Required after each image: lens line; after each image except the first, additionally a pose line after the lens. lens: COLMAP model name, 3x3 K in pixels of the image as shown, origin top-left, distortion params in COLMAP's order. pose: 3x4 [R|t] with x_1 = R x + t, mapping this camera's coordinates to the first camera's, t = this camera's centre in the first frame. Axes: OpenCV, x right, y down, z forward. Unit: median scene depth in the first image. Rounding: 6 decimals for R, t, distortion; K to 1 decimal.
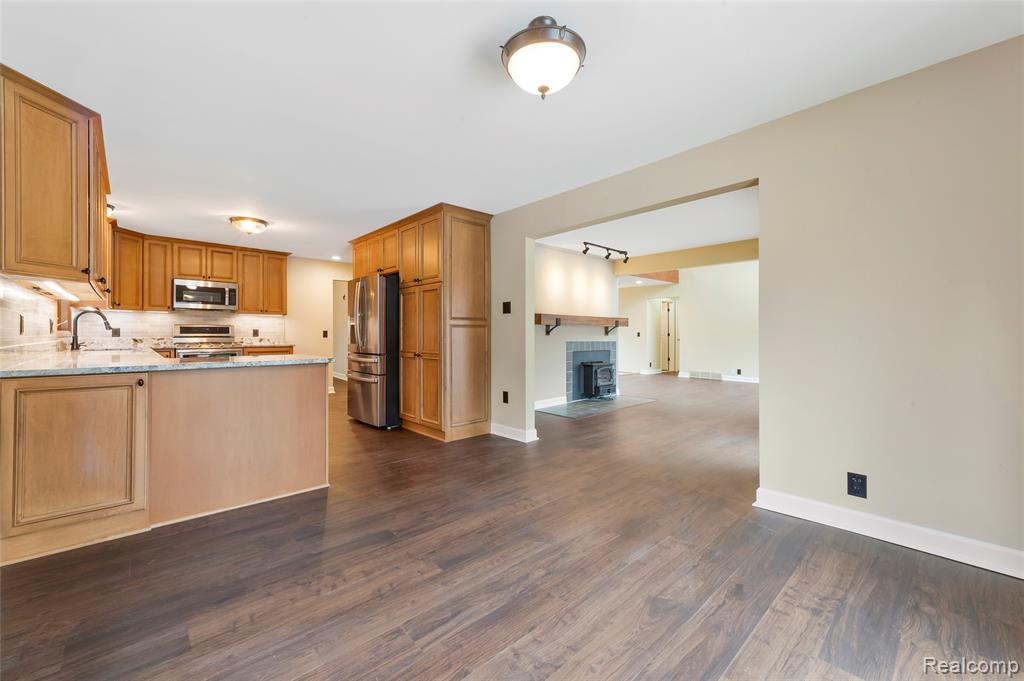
lens RADIAL K [[412.3, 0, 513.5], [0, 412.3, 336.4], [0, 0, 1]] dist [0.002580, -0.000035]
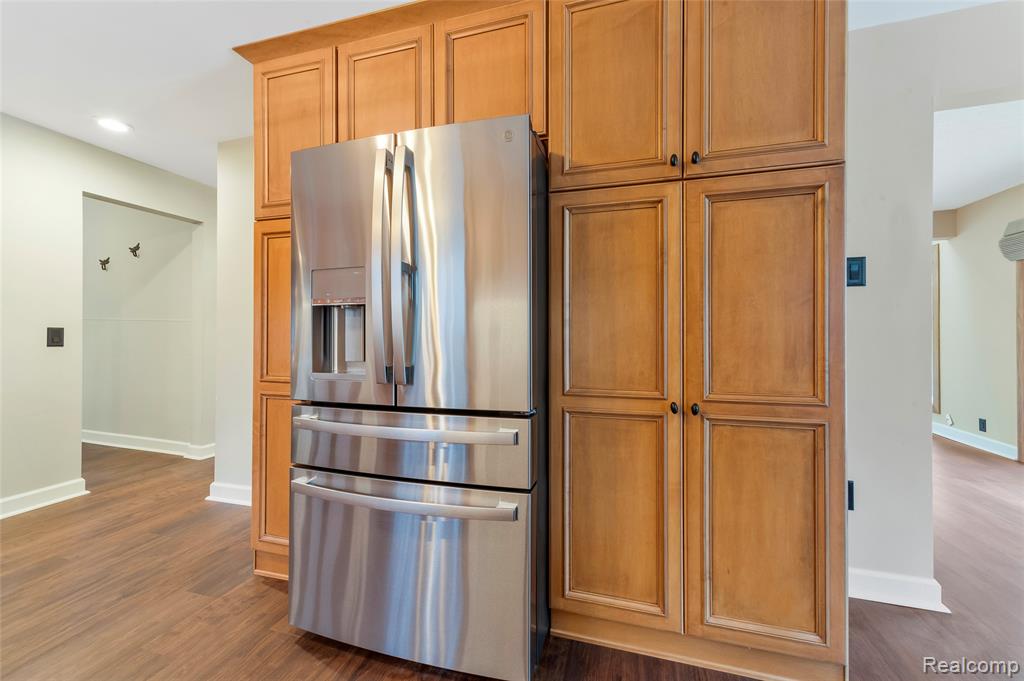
lens RADIAL K [[412.3, 0, 508.7], [0, 412.3, 336.7], [0, 0, 1]] dist [0.002580, -0.000035]
pose [[0.862640, 0.003167, 0.505808, -0.455756], [0.001198, 0.999965, -0.008303, -0.004285], [-0.505817, 0.007769, 0.862606, 0.740078]]
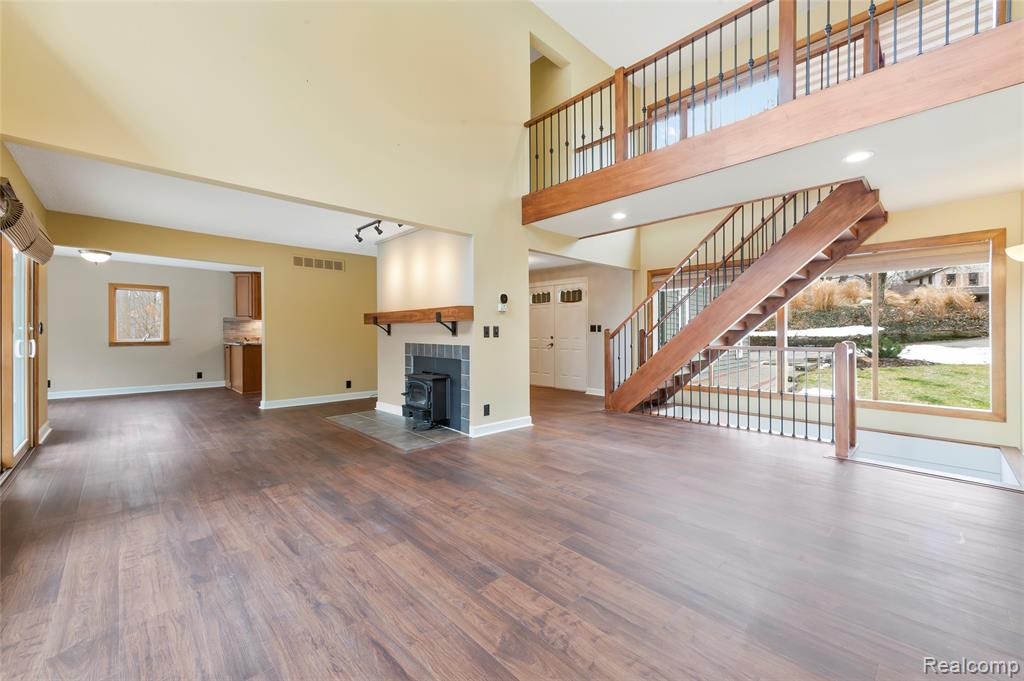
lens RADIAL K [[412.3, 0, 509.3], [0, 412.3, 336.5], [0, 0, 1]] dist [0.002580, -0.000035]
pose [[0.007930, 0.006571, -0.999947, 1.295403], [-0.004140, 0.999970, 0.006538, -0.008609], [0.999960, 0.004088, 0.007957, 1.612188]]
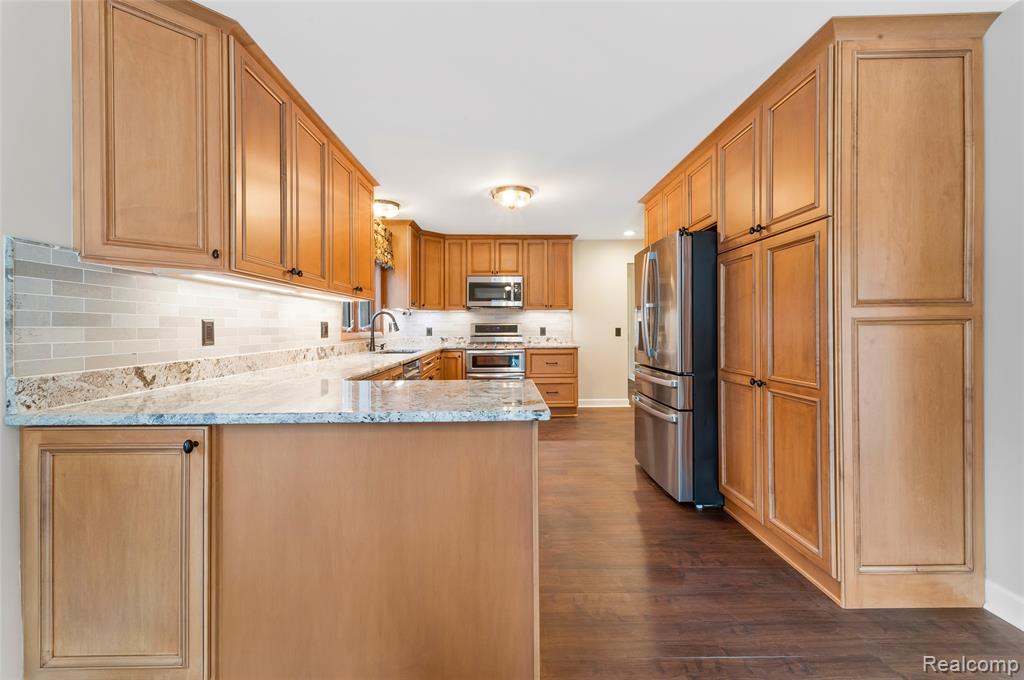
lens RADIAL K [[412.3, 0, 510.0], [0, 412.3, 328.7], [0, 0, 1]] dist [0.002580, -0.000035]
pose [[0.740756, -0.003635, -0.671764, -0.113593], [0.002206, 0.999993, -0.002978, -0.016377], [0.671770, 0.000724, 0.740759, 0.408331]]
